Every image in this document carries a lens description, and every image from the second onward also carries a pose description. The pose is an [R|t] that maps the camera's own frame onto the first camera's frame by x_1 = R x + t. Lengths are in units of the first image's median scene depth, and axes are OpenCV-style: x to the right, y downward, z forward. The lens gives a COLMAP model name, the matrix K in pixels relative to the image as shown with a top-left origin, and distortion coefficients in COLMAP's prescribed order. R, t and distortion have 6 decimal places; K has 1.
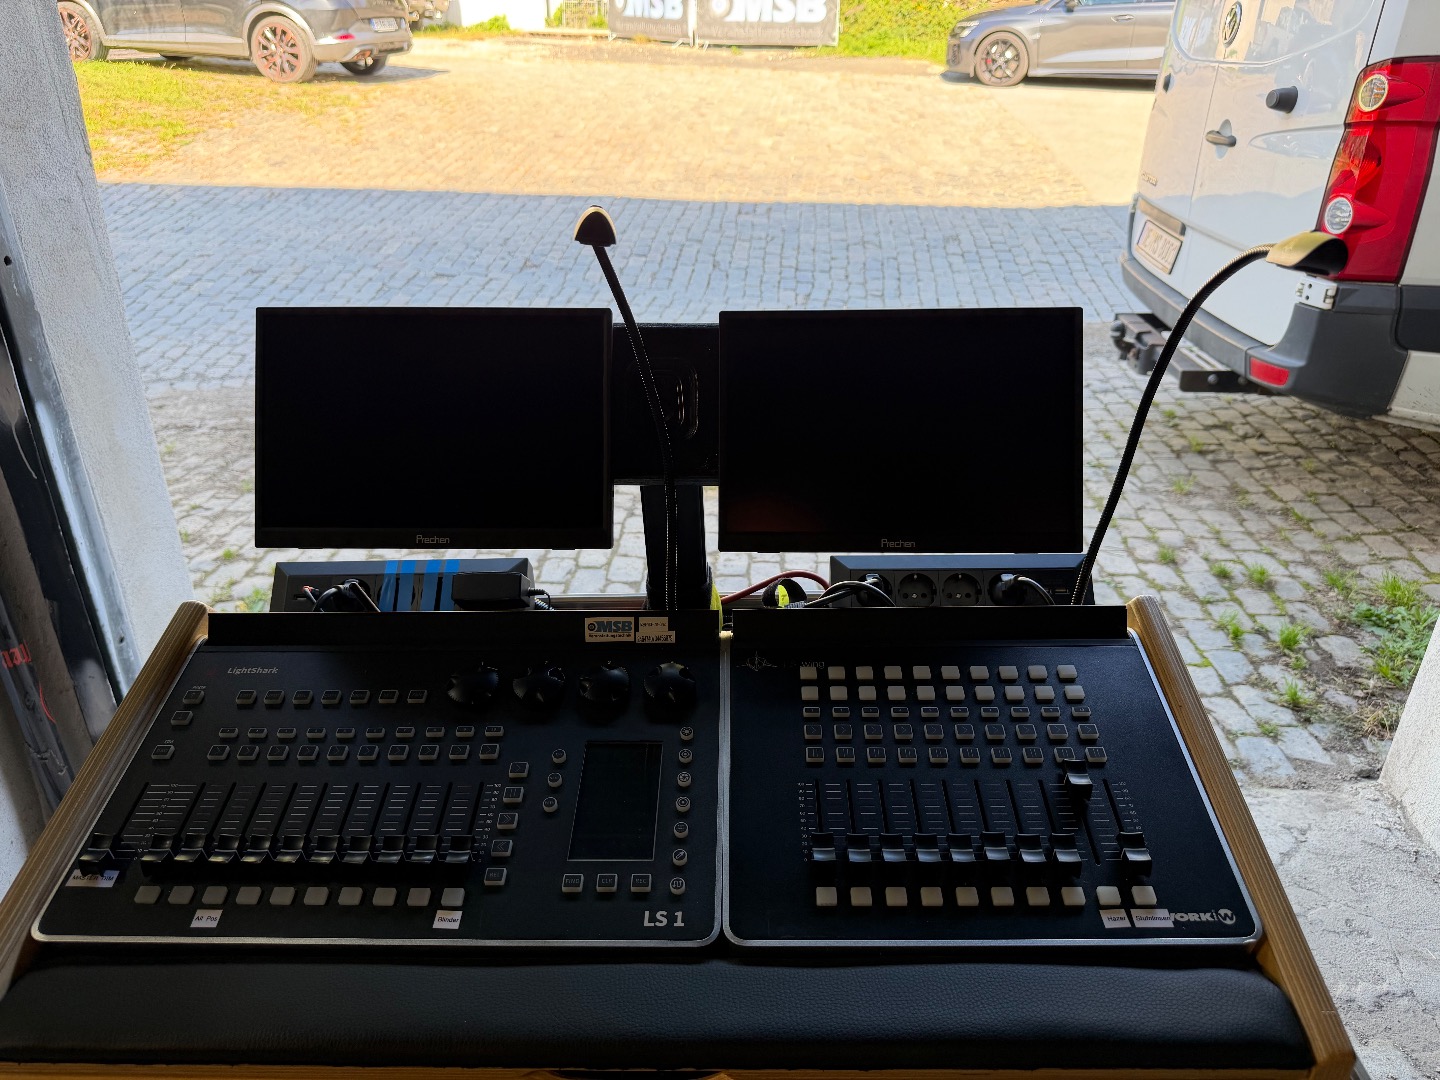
lens RADIAL K [[1027.7, 0, 718.2], [0, 1027.7, 543.6], [0, 0, 1]] dist [-0.000143, -0.007317]
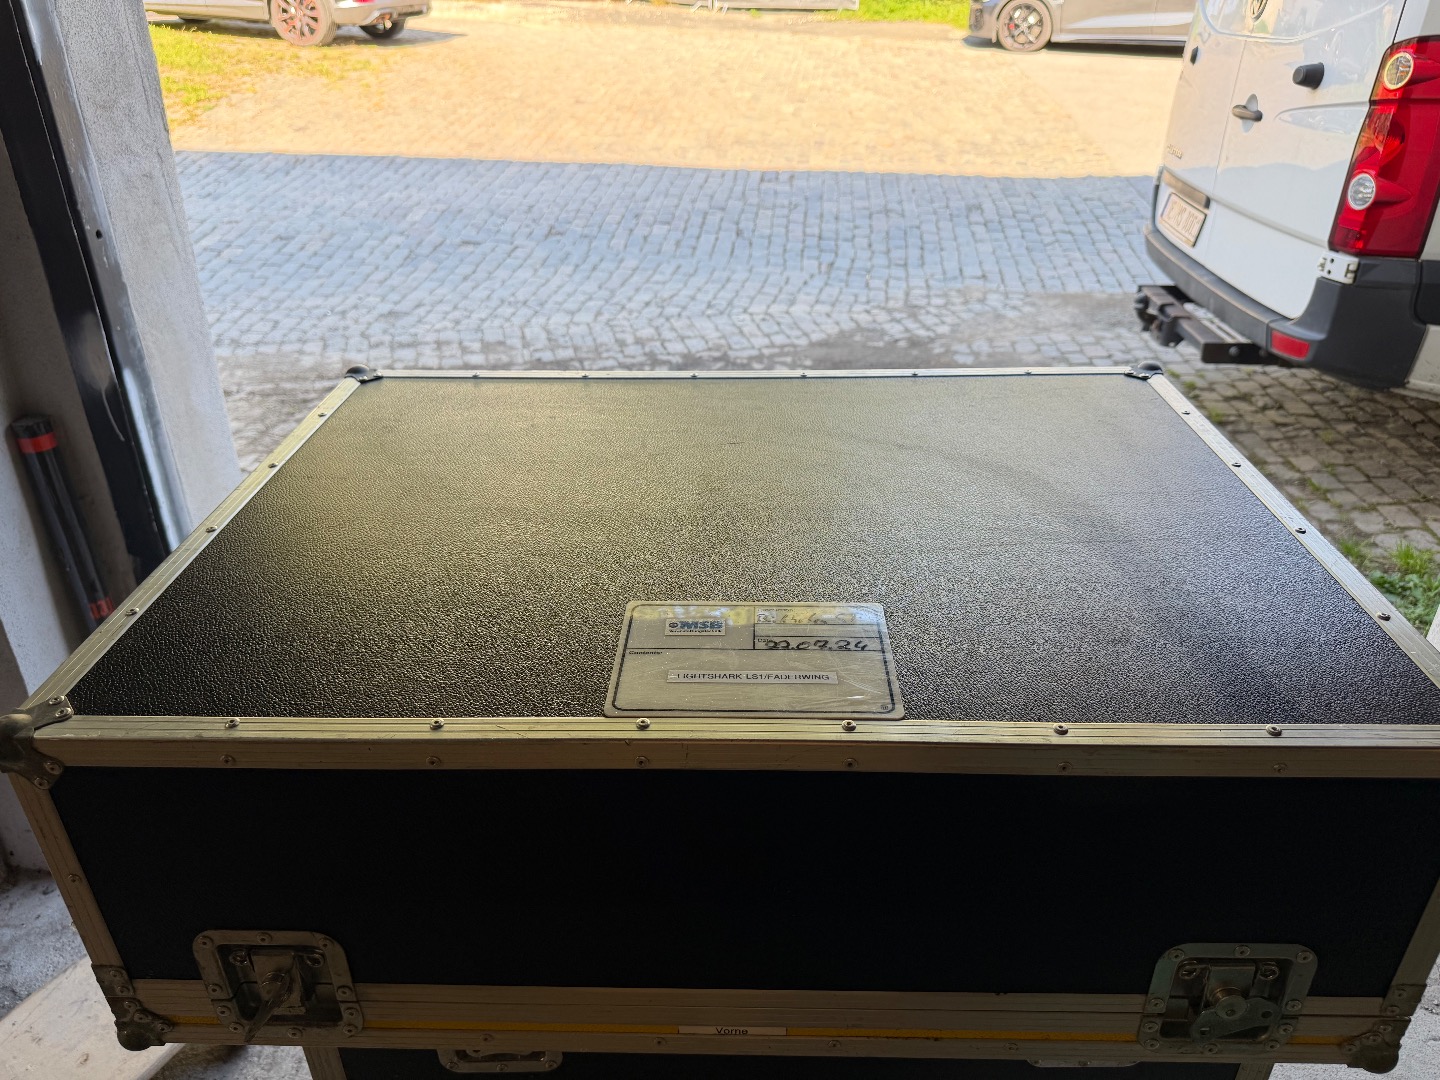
lens RADIAL K [[1027.7, 0, 720.7], [0, 1027.7, 541.6], [0, 0, 1]] dist [-0.000143, -0.007317]
pose [[0.999934, 0.007168, -0.008939, -0.018916], [-0.006905, 0.999553, 0.029078, 0.002933], [0.009143, -0.029014, 0.999537, -0.031264]]
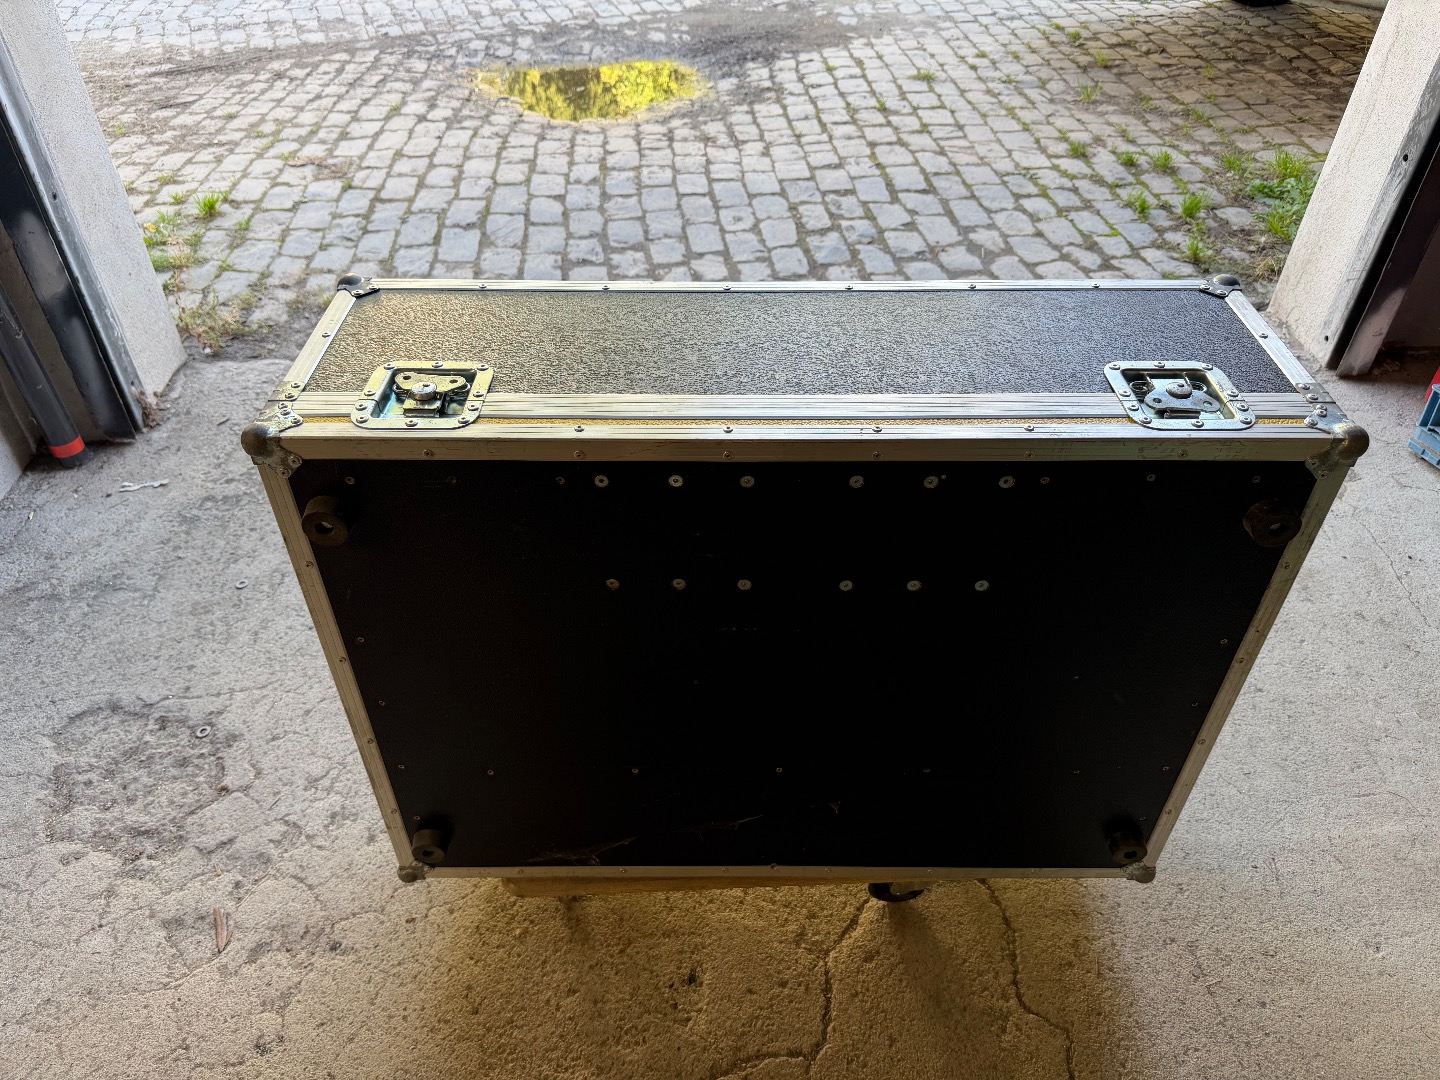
lens RADIAL K [[1027.7, 0, 714.1], [0, 1027.7, 536.5], [0, 0, 1]] dist [-0.000143, -0.007317]
pose [[0.992657, -0.074184, 0.095543, -0.049758], [0.049656, 0.970153, 0.237356, 0.122308], [-0.110300, -0.230869, 0.966713, -0.041207]]
